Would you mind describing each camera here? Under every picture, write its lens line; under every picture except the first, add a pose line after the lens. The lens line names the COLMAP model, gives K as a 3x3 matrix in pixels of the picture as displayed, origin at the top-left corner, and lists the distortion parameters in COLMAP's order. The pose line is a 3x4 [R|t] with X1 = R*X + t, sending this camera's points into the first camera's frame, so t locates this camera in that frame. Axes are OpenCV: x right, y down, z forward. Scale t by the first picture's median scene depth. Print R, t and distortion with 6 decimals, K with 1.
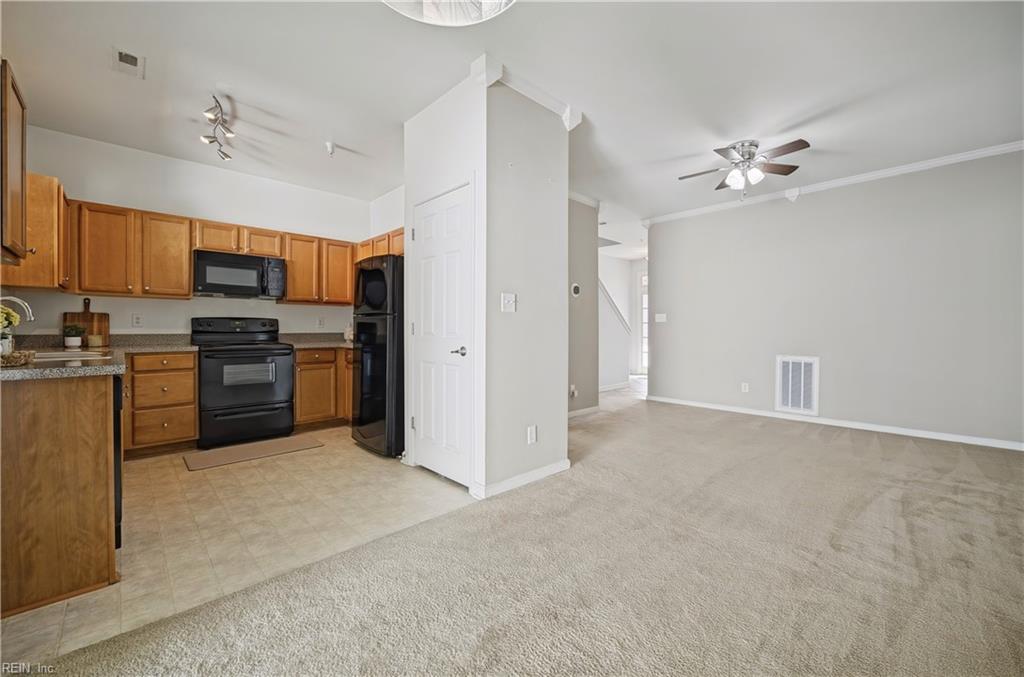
lens RADIAL K [[404.0, 0, 510.6], [0, 404.0, 333.3], [0, 0, 1]] dist [-0.008005, 0.000173]
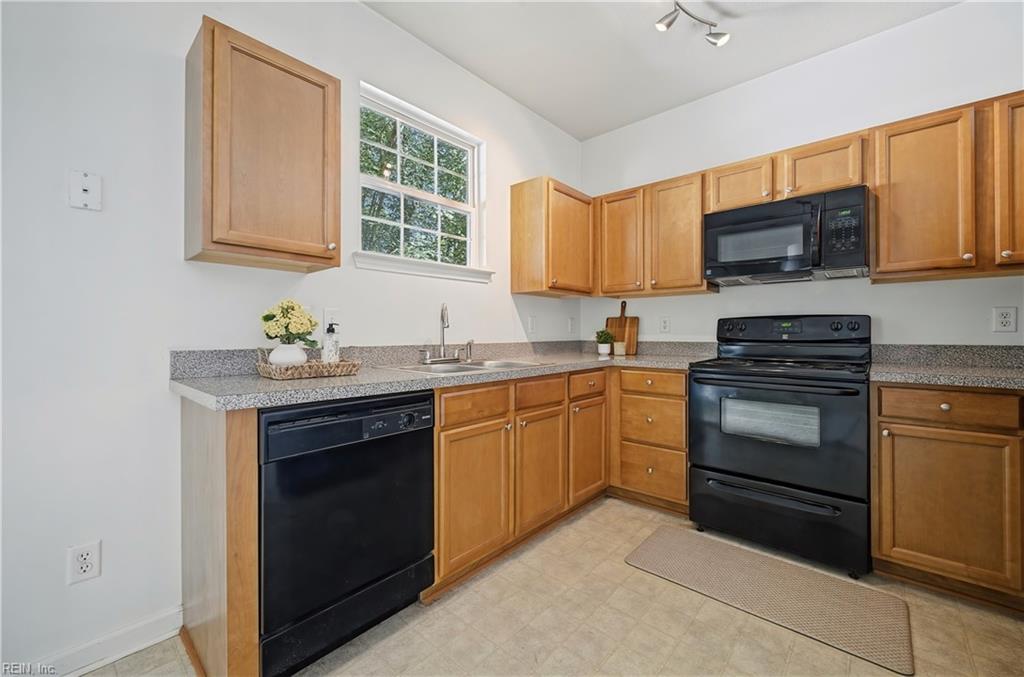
lens RADIAL K [[404.0, 0, 508.2], [0, 404.0, 331.7], [0, 0, 1]] dist [-0.008005, 0.000173]
pose [[0.064980, -0.004363, -0.997877, -0.145421], [-0.008768, 0.999949, -0.004943, -0.011086], [0.997848, 0.009071, 0.064938, 0.635941]]
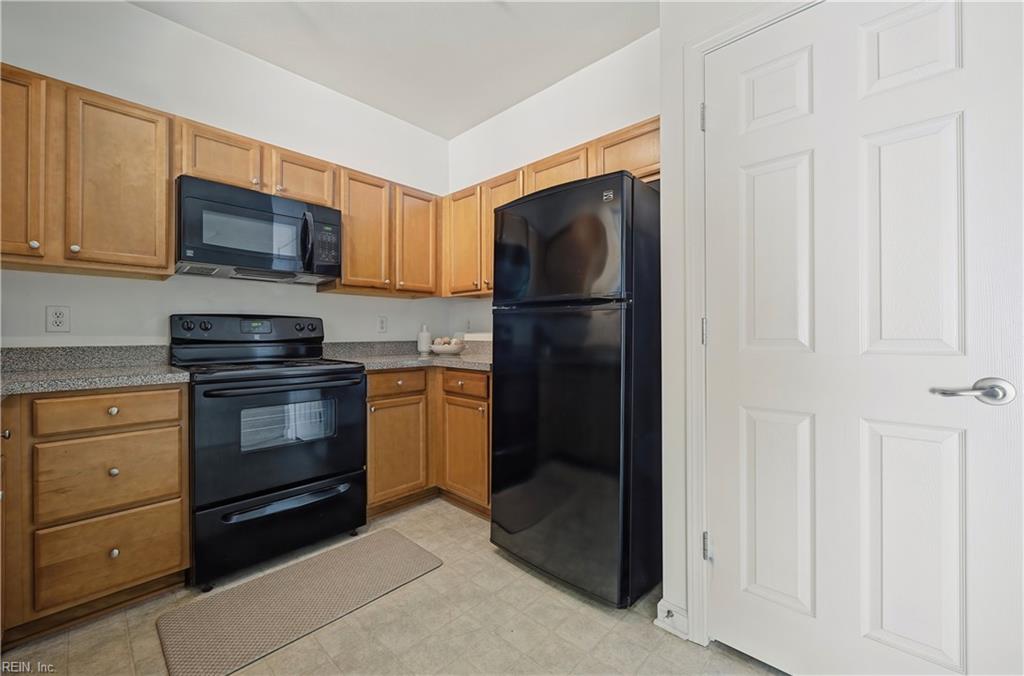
lens RADIAL K [[404.0, 0, 505.0], [0, 404.0, 335.0], [0, 0, 1]] dist [-0.008005, 0.000173]
pose [[0.998920, -0.006216, 0.046041, -0.407761], [0.006753, 0.999911, -0.011520, -0.003384], [-0.045965, 0.011818, 0.998873, 0.487628]]
